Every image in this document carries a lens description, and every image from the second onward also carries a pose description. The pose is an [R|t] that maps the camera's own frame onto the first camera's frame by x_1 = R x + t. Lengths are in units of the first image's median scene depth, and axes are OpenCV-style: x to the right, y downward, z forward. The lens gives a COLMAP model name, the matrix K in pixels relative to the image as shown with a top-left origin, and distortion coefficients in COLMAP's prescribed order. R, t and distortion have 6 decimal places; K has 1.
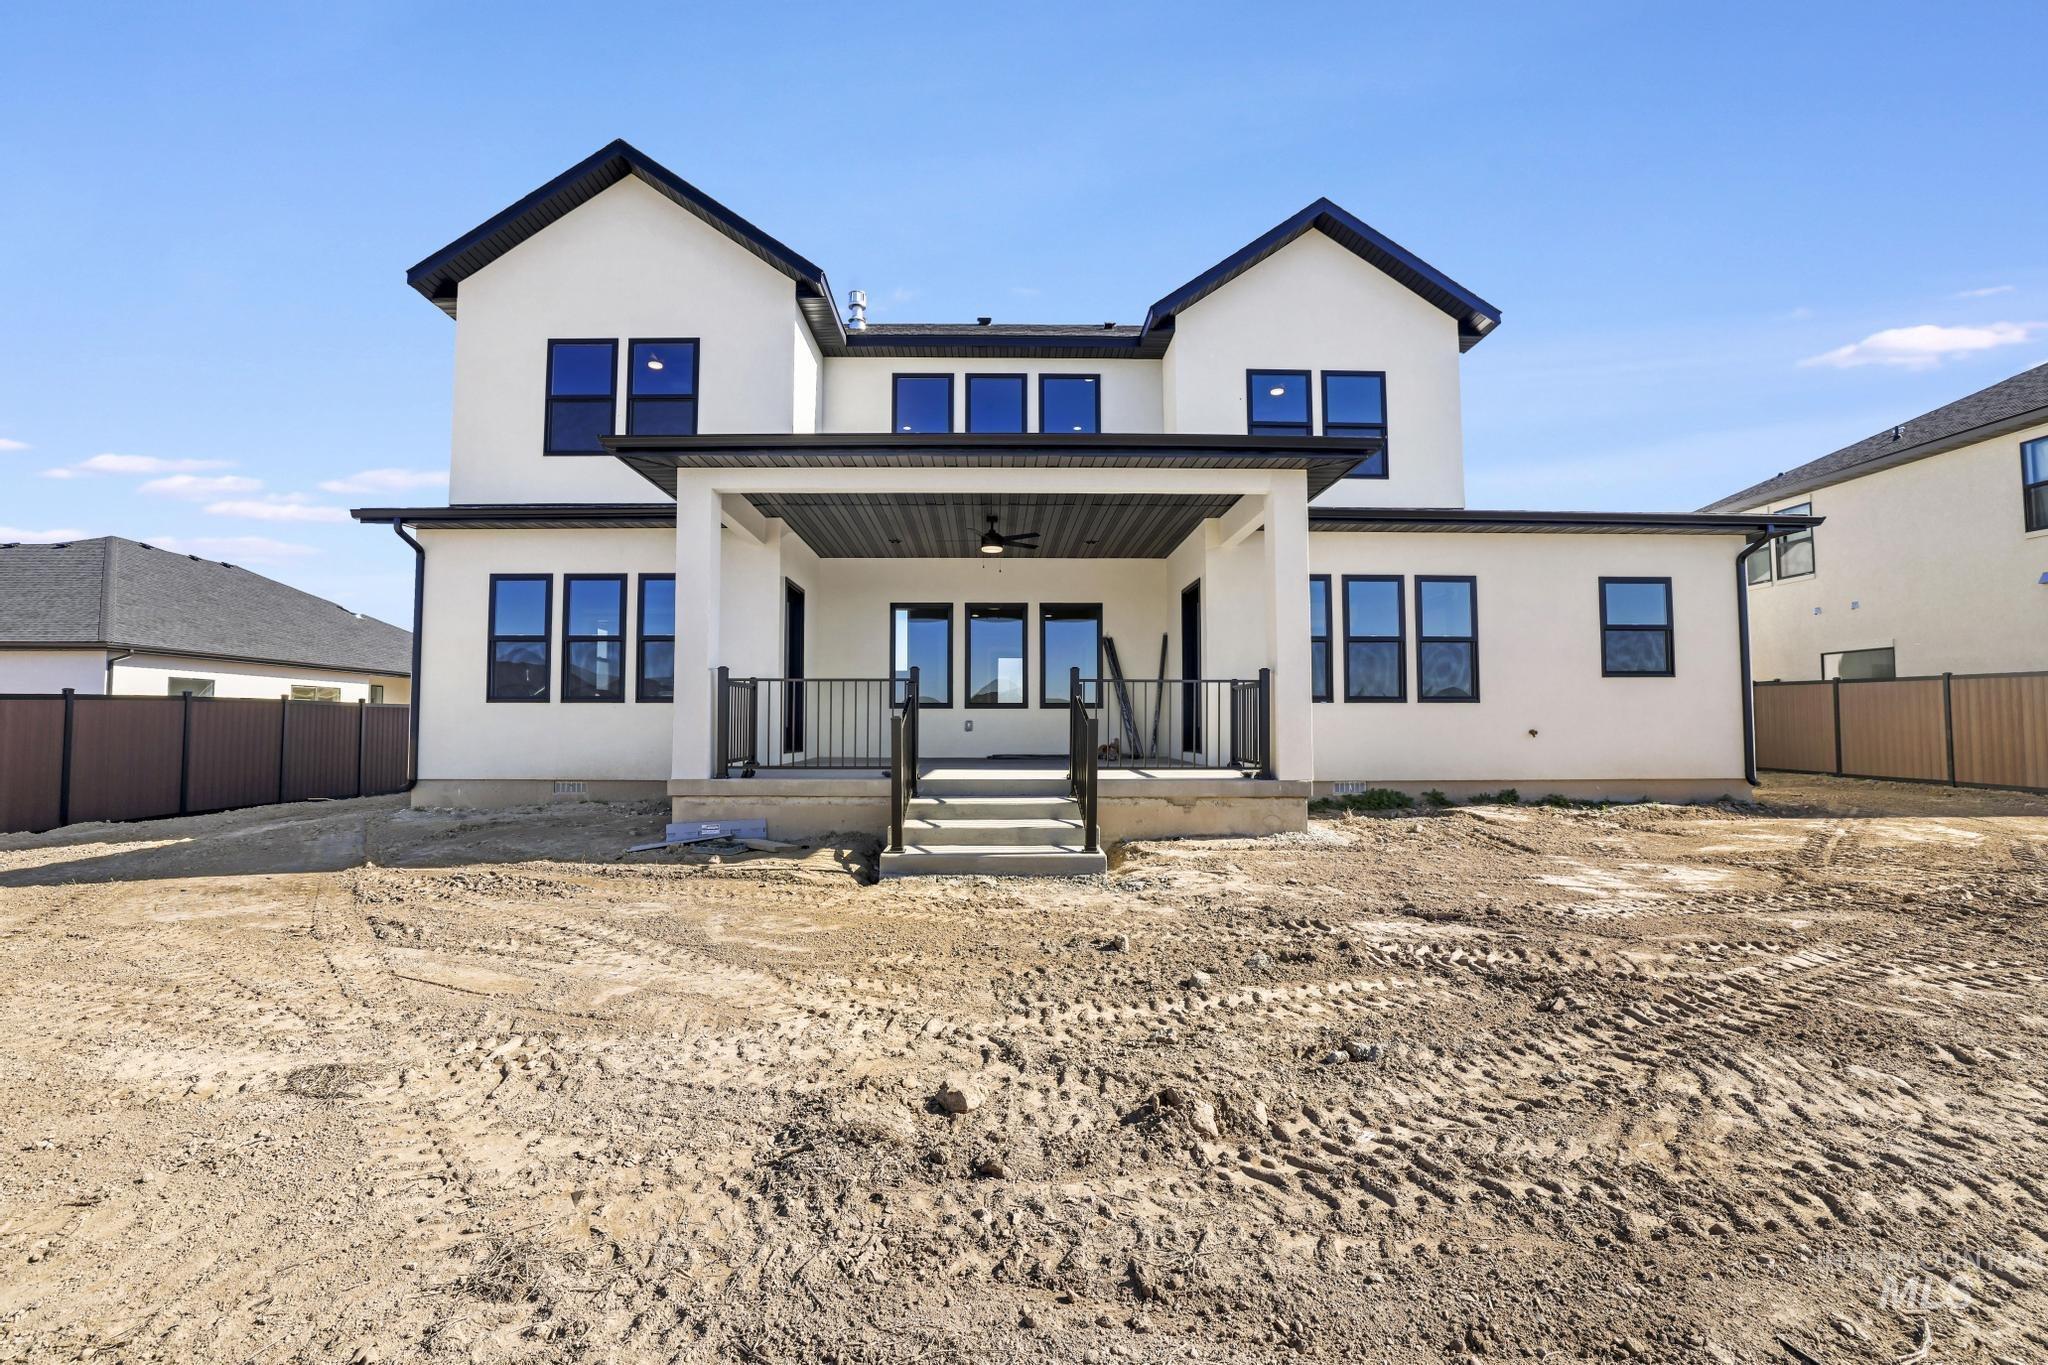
lens RADIAL K [[891.2, 0, 1016.3], [0, 891.2, 693.7], [0, 0, 1]] dist [-0.027729, -0.000161]
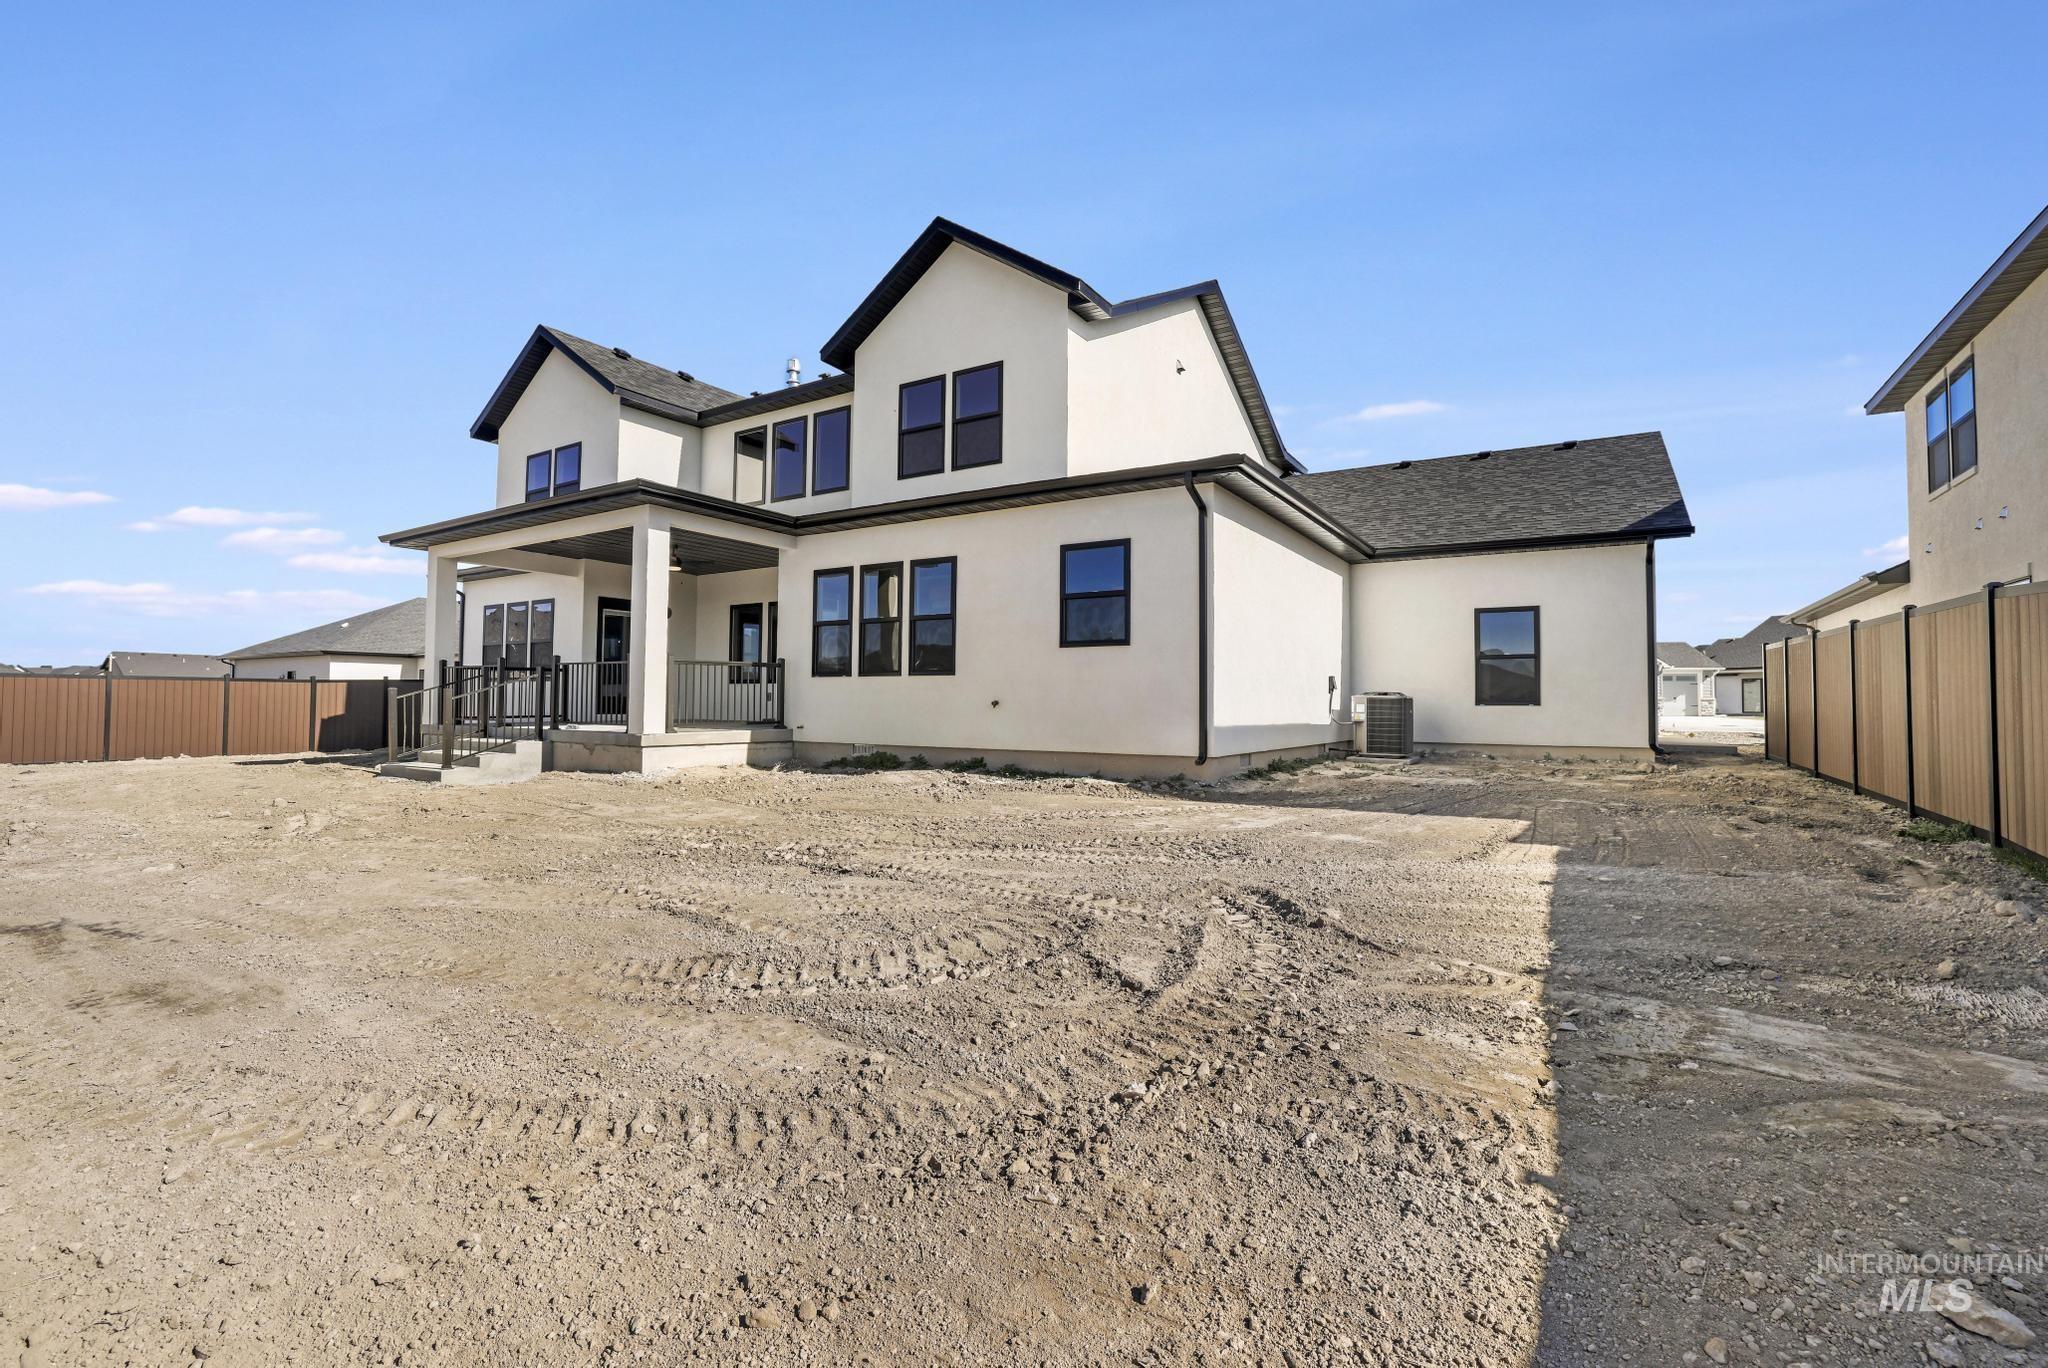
lens RADIAL K [[891.2, 0, 1013.4], [0, 891.2, 672.8], [0, 0, 1]] dist [-0.027729, -0.000161]
pose [[0.830640, -0.010492, -0.556711, 1.173010], [0.016618, 0.999844, 0.005952, 0.002306], [0.556562, -0.014195, 0.830685, 0.139020]]
